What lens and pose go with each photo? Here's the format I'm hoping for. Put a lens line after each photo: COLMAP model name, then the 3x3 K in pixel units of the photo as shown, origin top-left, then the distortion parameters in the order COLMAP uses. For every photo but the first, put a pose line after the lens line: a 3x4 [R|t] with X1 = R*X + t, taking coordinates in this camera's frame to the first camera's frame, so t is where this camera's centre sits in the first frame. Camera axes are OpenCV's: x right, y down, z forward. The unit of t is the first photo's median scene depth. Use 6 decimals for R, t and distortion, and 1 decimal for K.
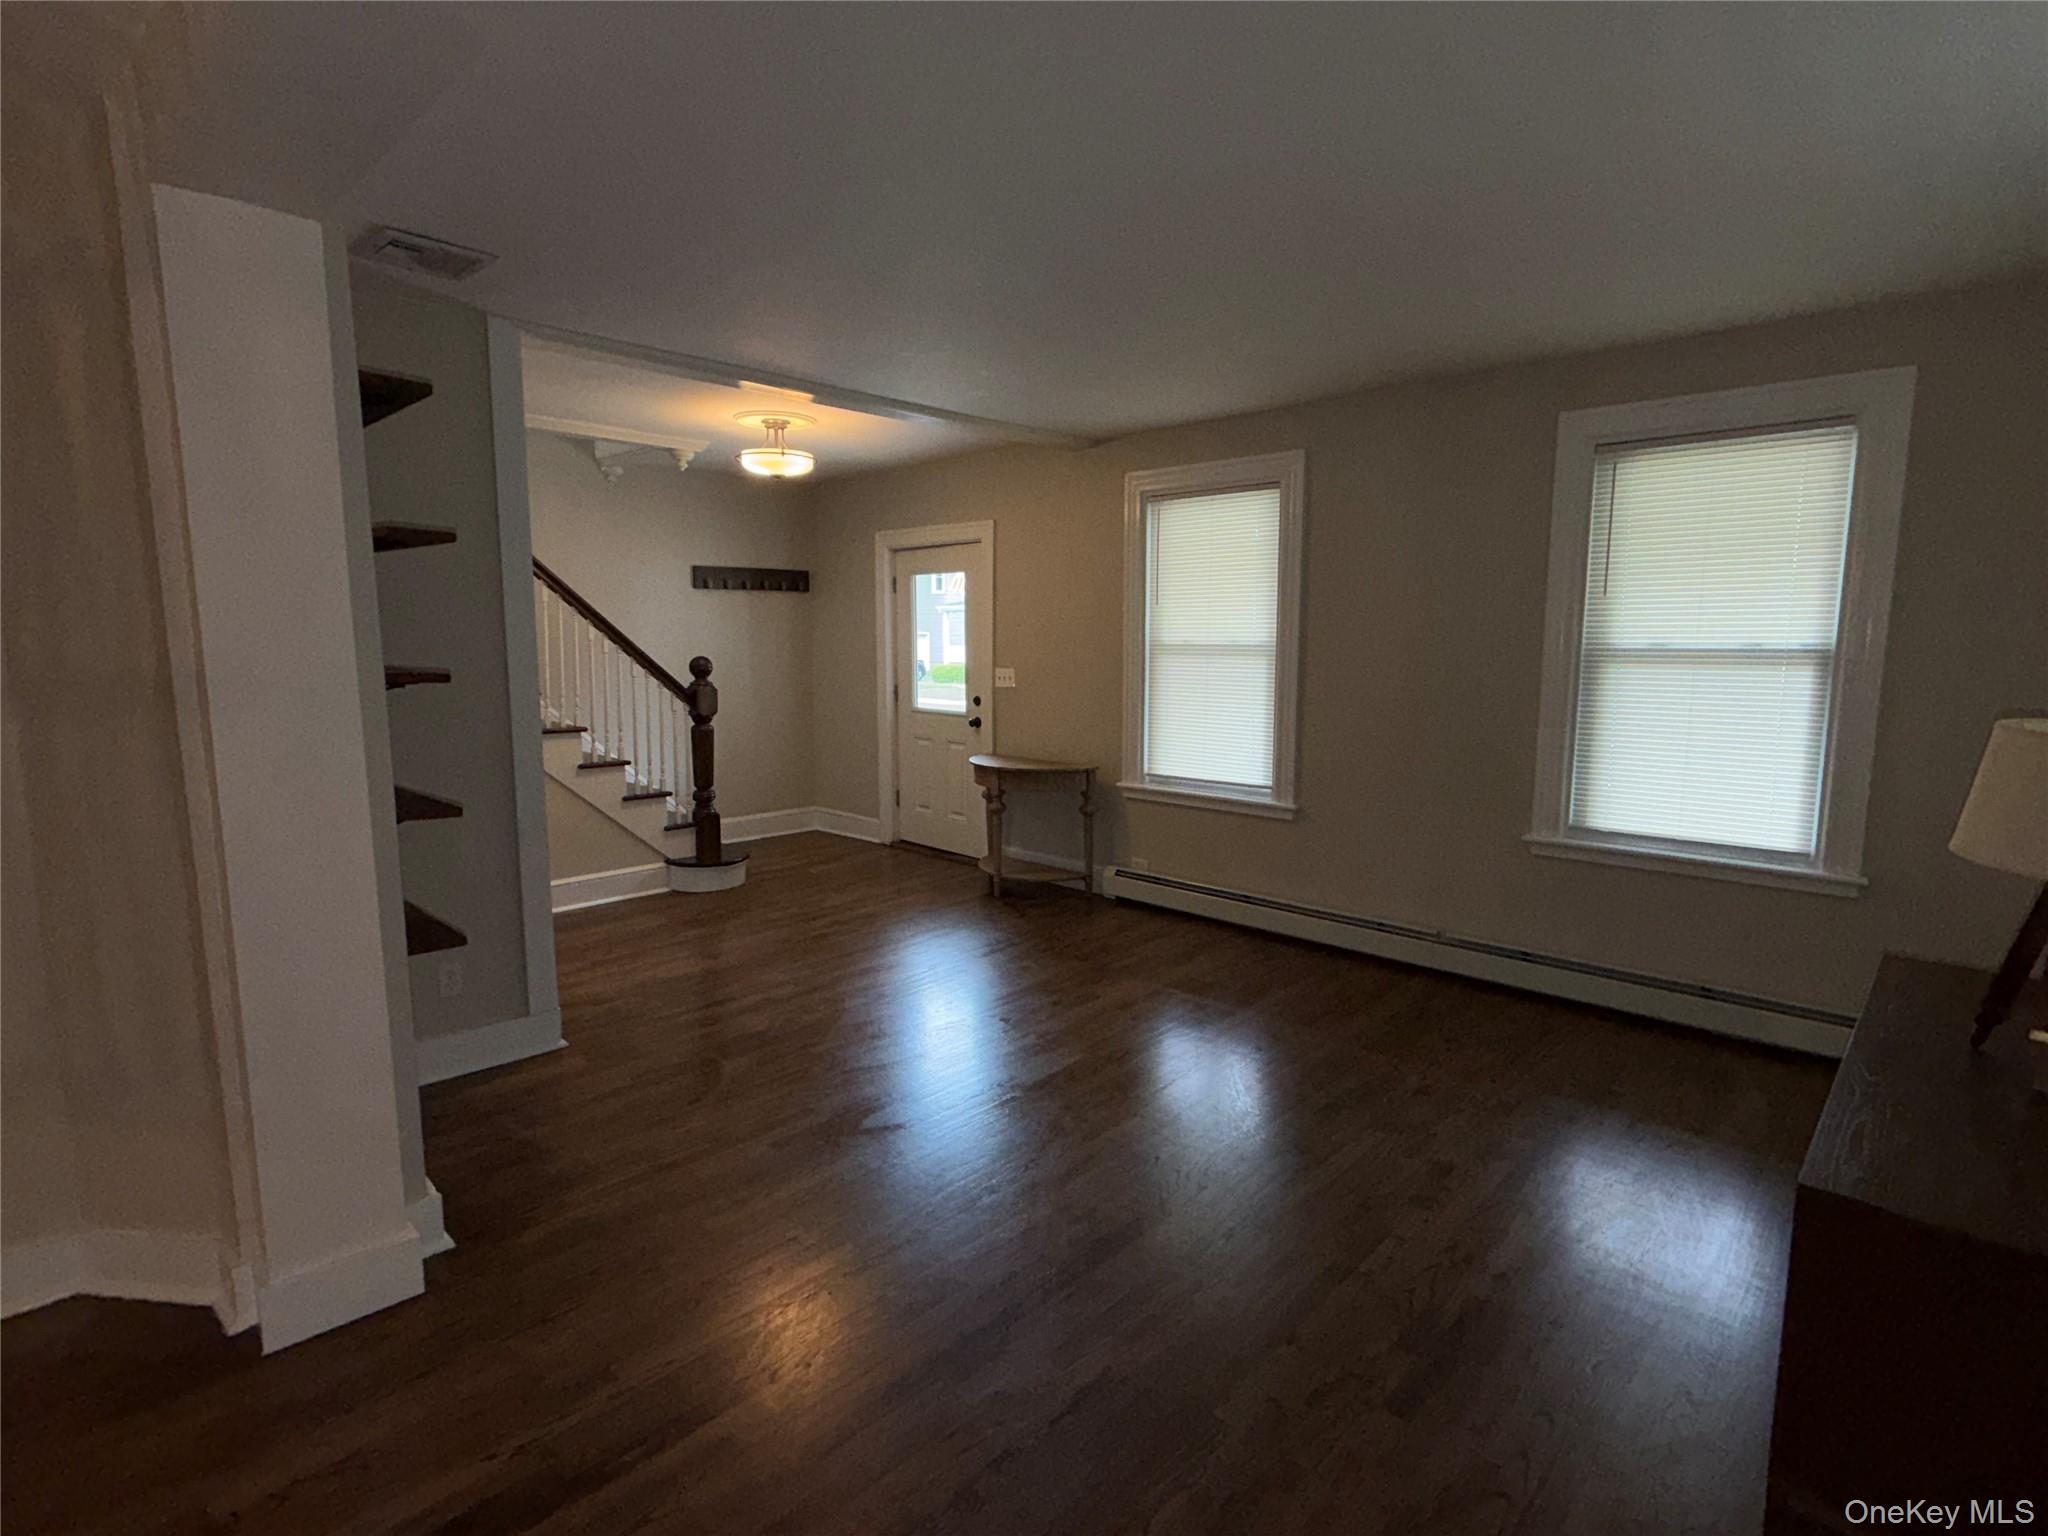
lens RADIAL K [[1007.6, 0, 1024.2], [0, 1007.6, 765.0], [0, 0, 1]] dist [-0.005484, 0.000151]
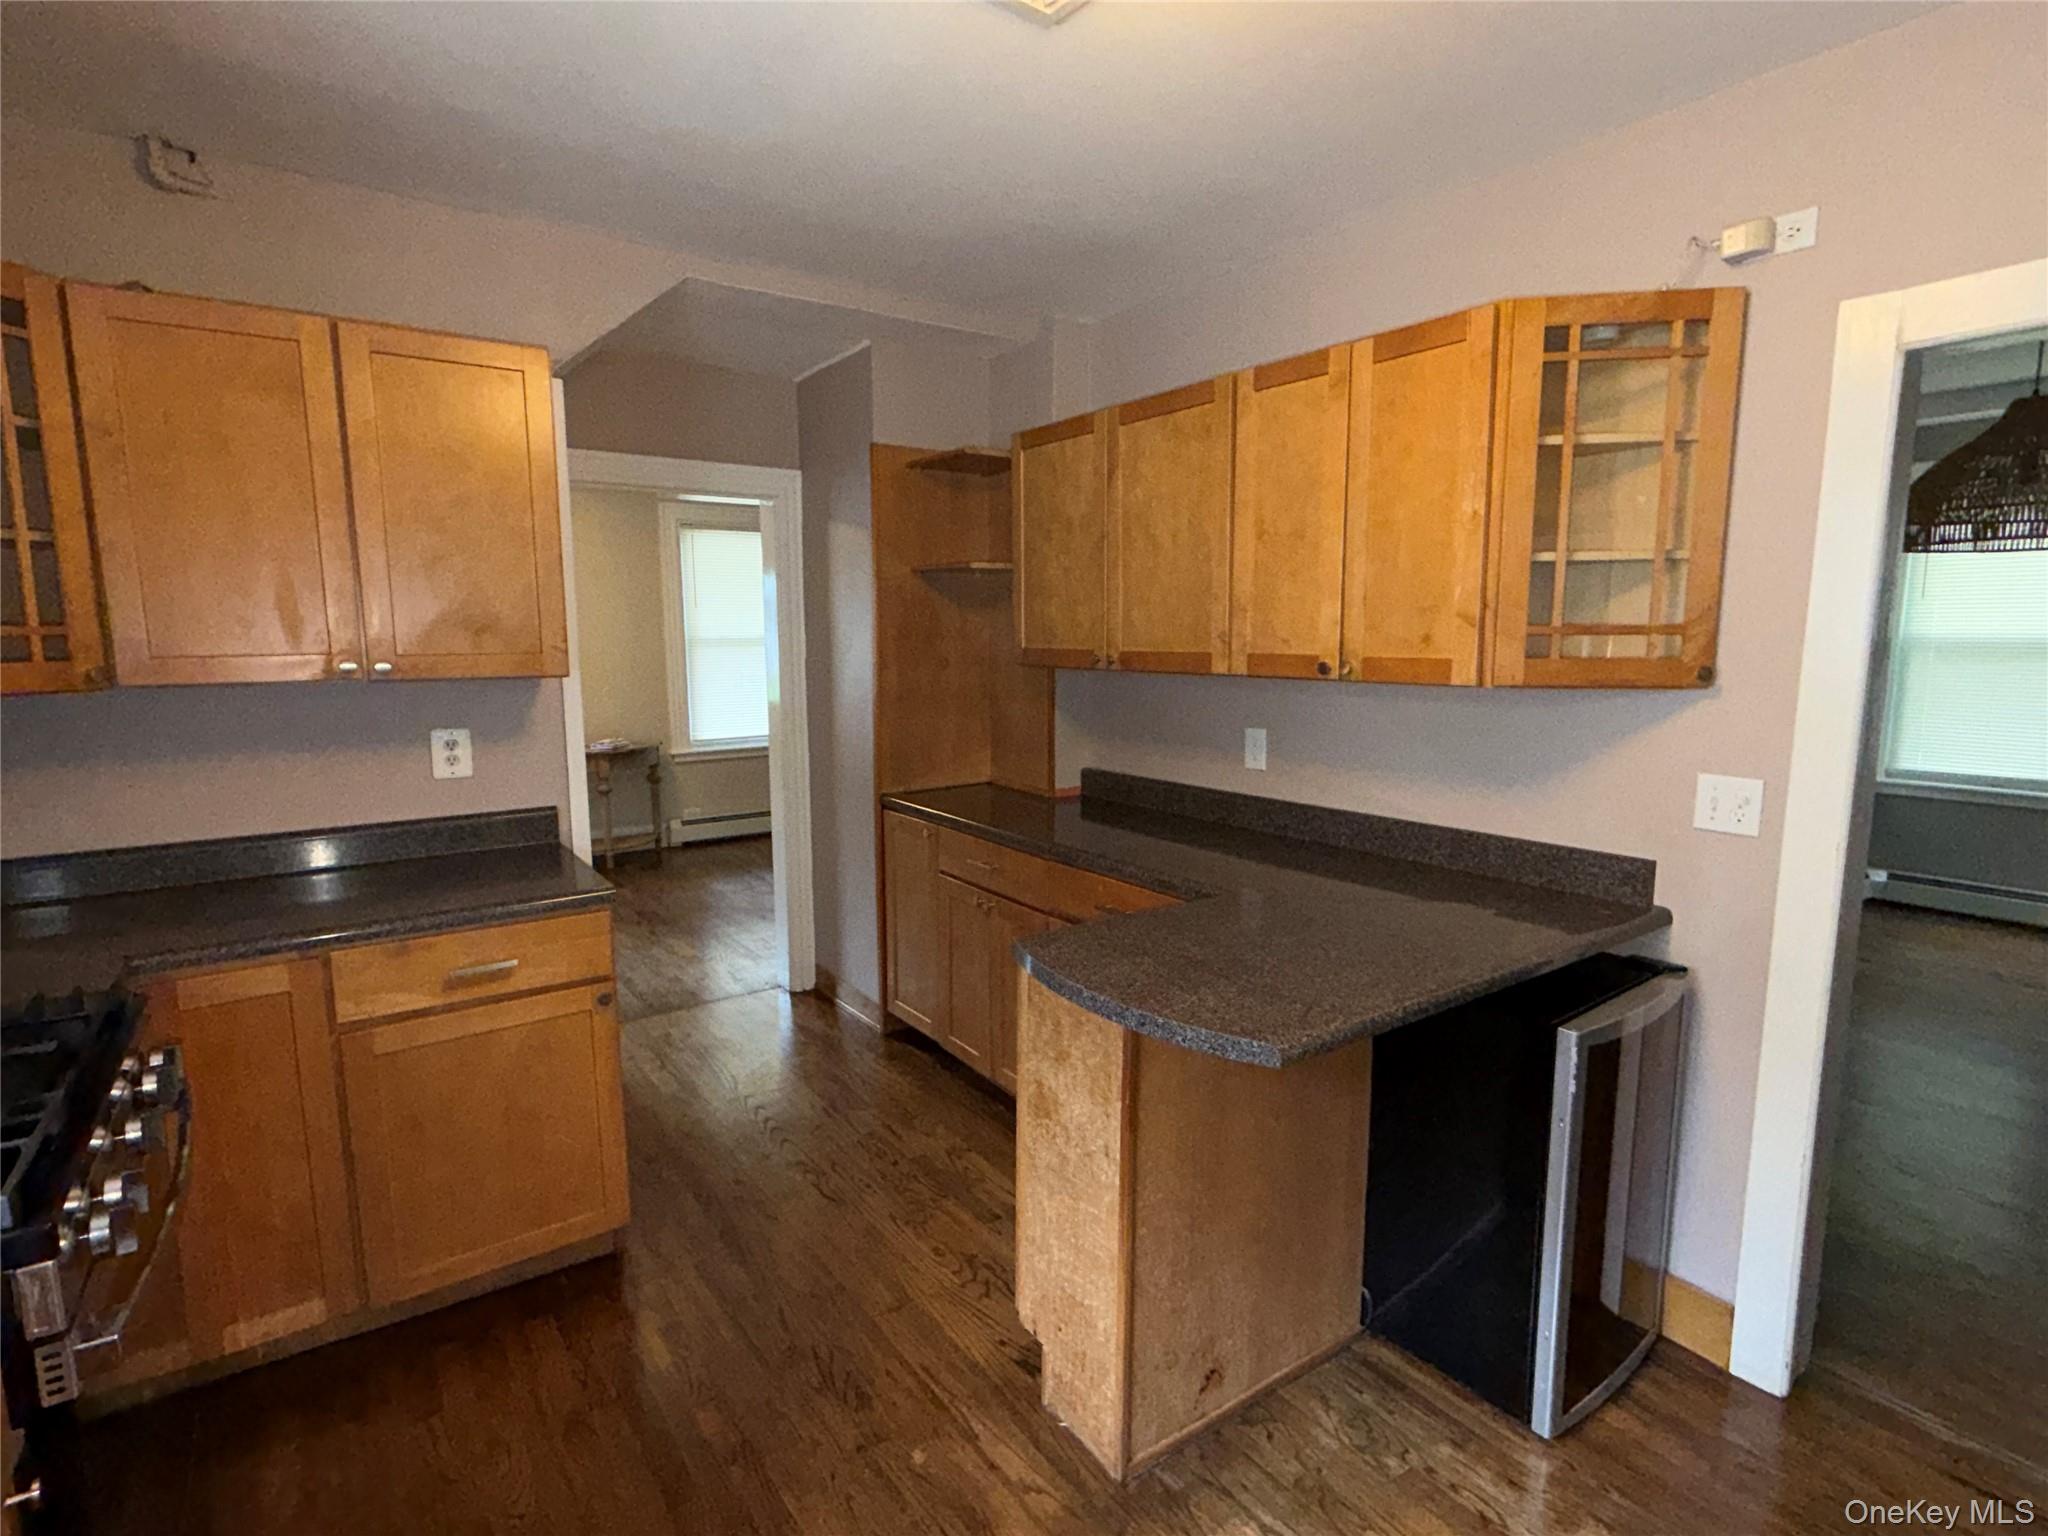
lens RADIAL K [[1007.6, 0, 1029.1], [0, 1007.6, 765.3], [0, 0, 1]] dist [-0.005484, 0.000151]
pose [[0.191994, -0.135352, 0.972017, -1.155236], [0.136045, 0.984552, 0.110226, -0.047735], [-0.971921, 0.111076, 0.207442, 0.362462]]
